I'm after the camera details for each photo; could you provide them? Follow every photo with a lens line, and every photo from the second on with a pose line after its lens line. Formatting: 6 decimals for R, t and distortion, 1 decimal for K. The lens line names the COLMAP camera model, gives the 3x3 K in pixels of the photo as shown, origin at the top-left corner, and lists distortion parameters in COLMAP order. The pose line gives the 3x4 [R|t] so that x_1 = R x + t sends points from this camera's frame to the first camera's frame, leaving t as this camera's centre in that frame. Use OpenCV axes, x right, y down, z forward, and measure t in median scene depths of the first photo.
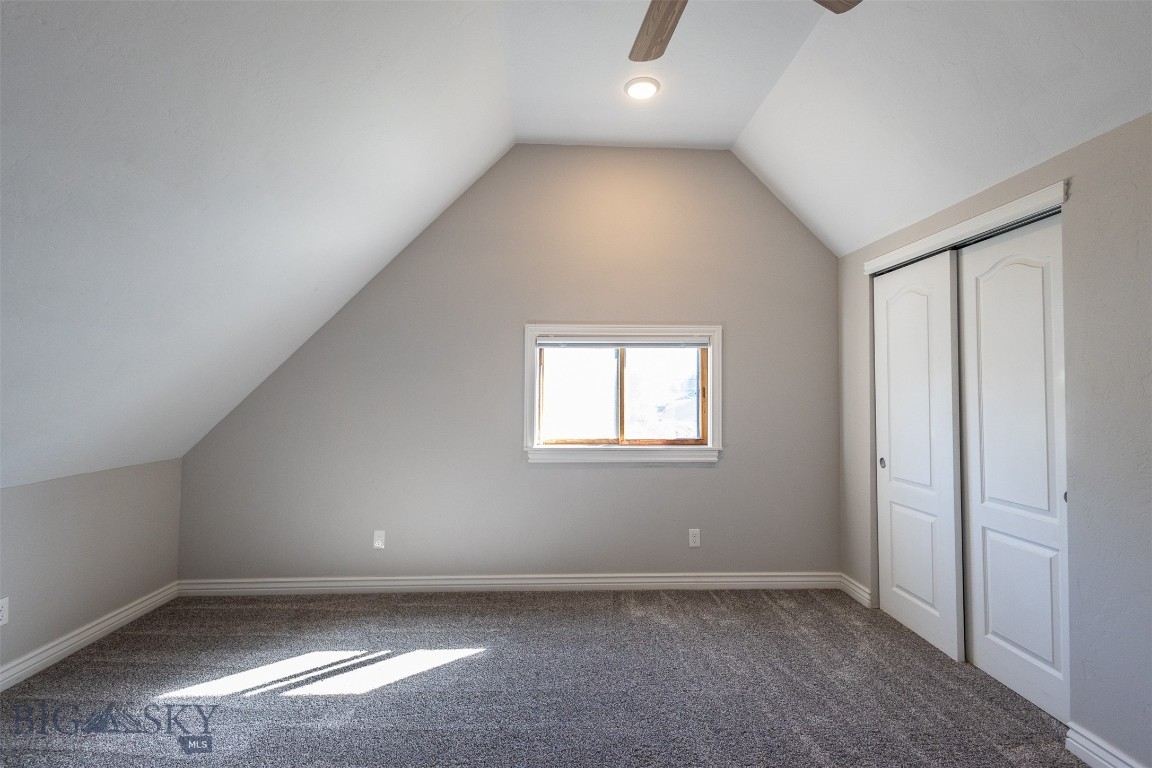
lens RADIAL K [[531.4, 0, 577.1], [0, 531.4, 385.6], [0, 0, 1]] dist [0.013689, -0.004882]
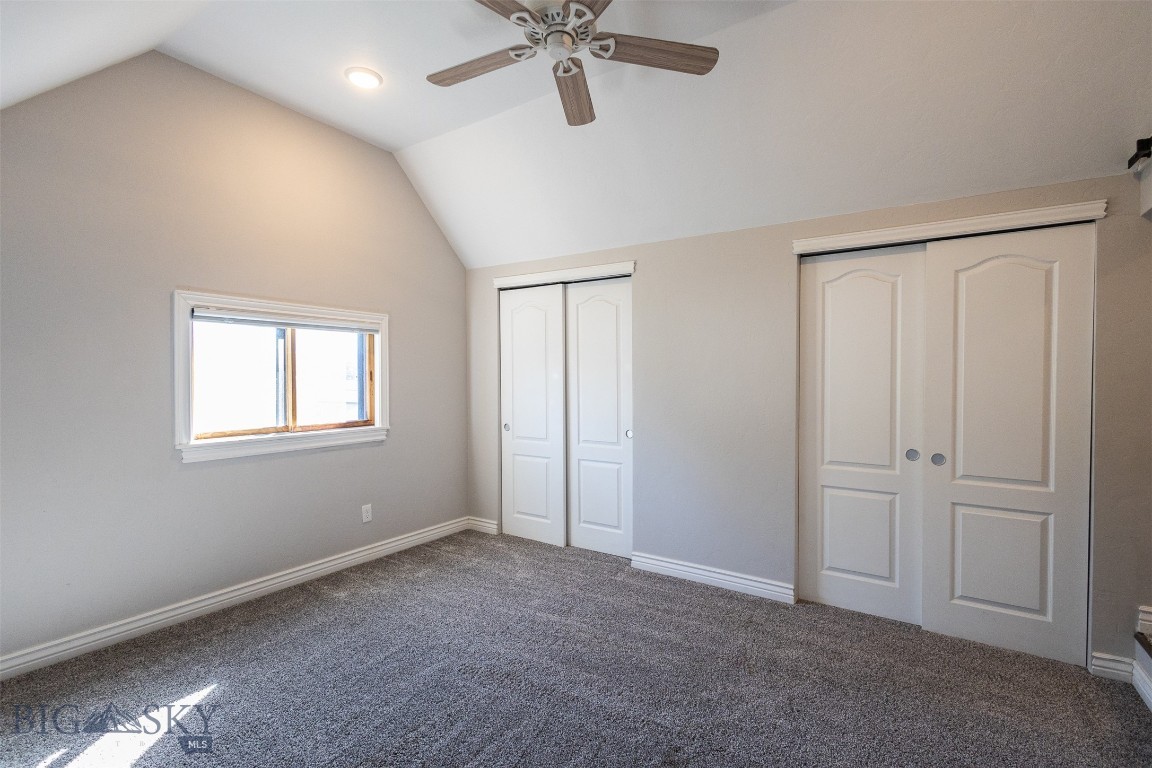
lens RADIAL K [[531.4, 0, 577.1], [0, 531.4, 385.6], [0, 0, 1]] dist [0.013689, -0.004882]
pose [[0.583939, -0.014492, 0.811668, -0.416698], [-0.012659, 0.999557, 0.026954, -0.002178], [-0.811699, -0.026015, 0.583497, 0.051665]]
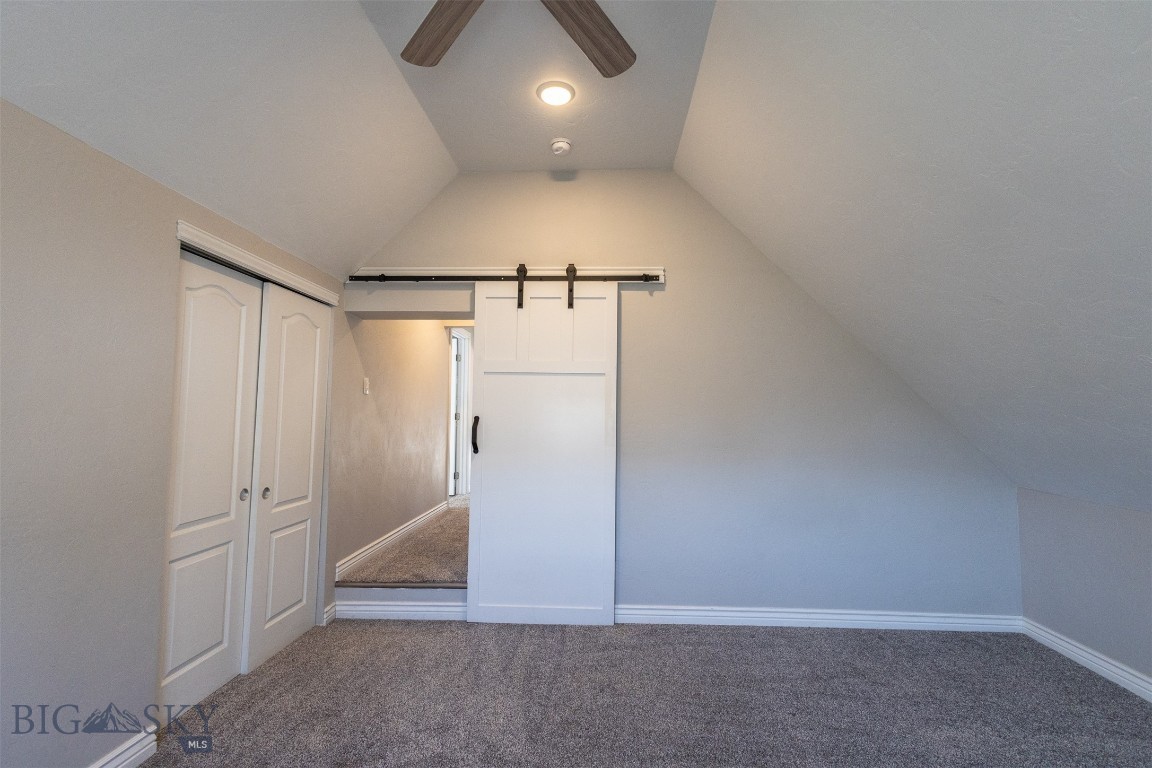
lens RADIAL K [[523.6, 0, 576.4], [0, 523.6, 387.2], [0, 0, 1]] dist [0.006708, -0.001336]
pose [[-0.996262, -0.011012, 0.085680, 0.016413], [-0.017105, 0.997350, -0.070711, 0.009373], [-0.084674, -0.071912, -0.993810, 0.882897]]
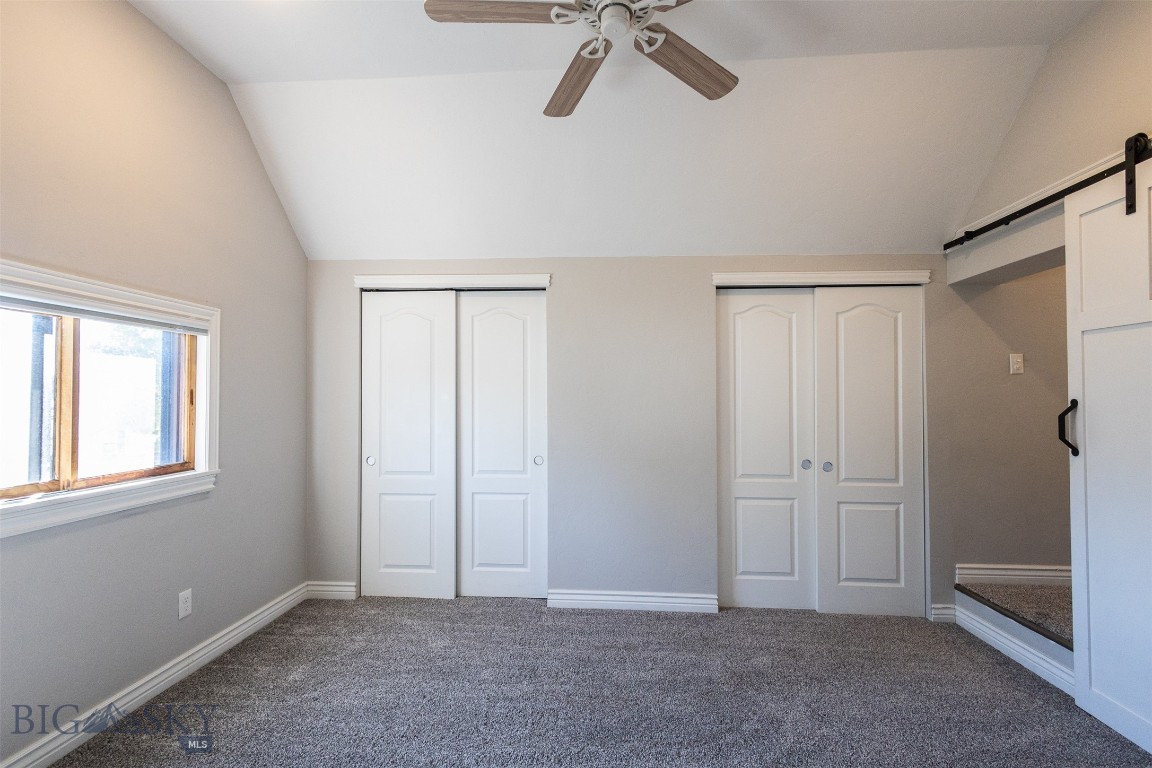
lens RADIAL K [[528.7, 0, 576.8], [0, 528.7, 386.3], [0, 0, 1]] dist [0.010639, -0.000159]
pose [[0.105713, 0.022502, 0.994142, -0.457921], [-0.016768, 0.999642, -0.020844, 0.005388], [-0.994255, -0.014466, 0.106052, 0.441422]]
